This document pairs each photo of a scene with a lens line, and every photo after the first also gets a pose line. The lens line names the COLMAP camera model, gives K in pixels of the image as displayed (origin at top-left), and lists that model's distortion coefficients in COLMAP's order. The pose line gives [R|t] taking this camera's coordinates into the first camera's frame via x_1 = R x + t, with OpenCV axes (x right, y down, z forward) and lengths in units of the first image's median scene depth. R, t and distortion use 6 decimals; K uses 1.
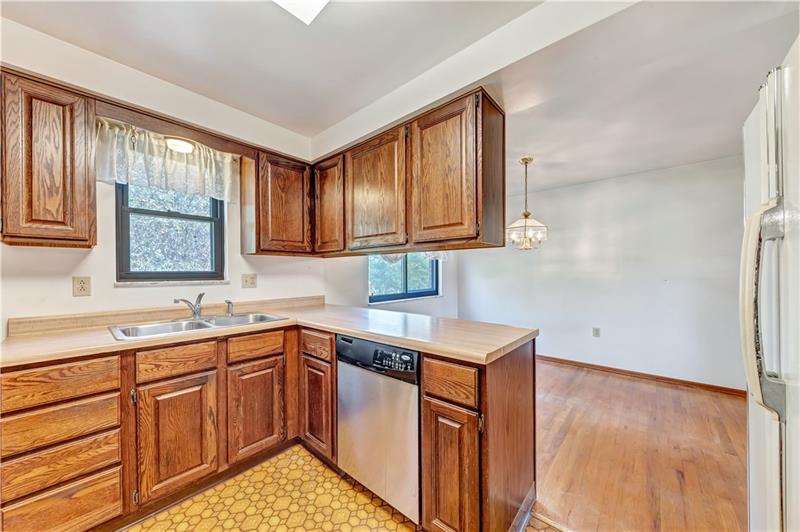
lens RADIAL K [[273.4, 0, 399.2], [0, 273.4, 275.8], [0, 0, 1]] dist [-0.000191, -0.000060]
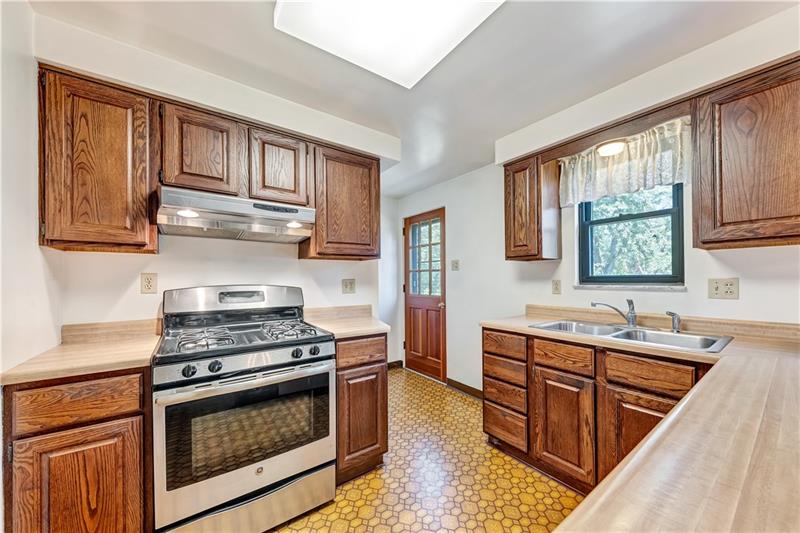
lens RADIAL K [[297.1, 0, 402.9], [0, 297.1, 276.5], [0, 0, 1]] dist [-0.000418, -0.000049]
pose [[-0.213669, -0.001937, -0.976904, 0.464314], [-0.000565, 0.999998, -0.001859, -0.011755], [0.976906, 0.000155, -0.213669, 0.564012]]
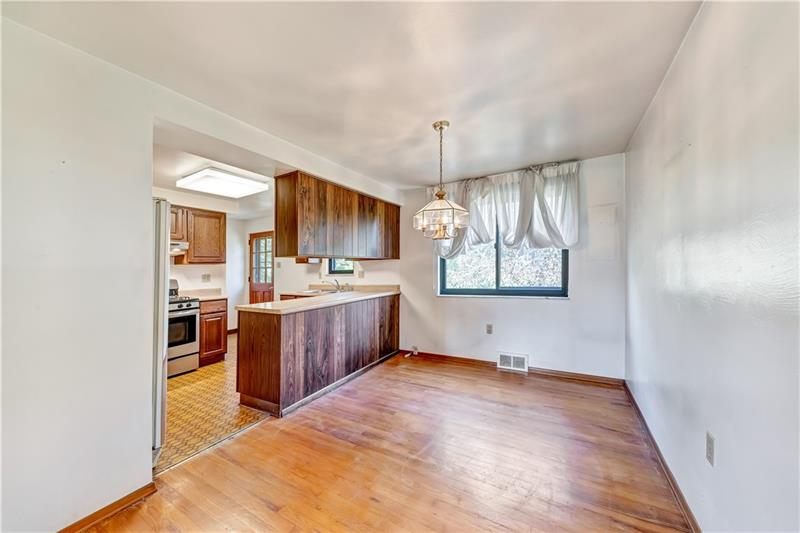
lens RADIAL K [[284.6, 0, 407.5], [0, 284.6, 254.9], [0, 0, 1]] dist [0.000110, -0.000027]
pose [[0.218812, -0.047024, -0.974633, 2.133573], [0.017567, 0.998866, -0.044249, -0.033562], [0.975609, -0.007440, 0.219390, 1.254015]]
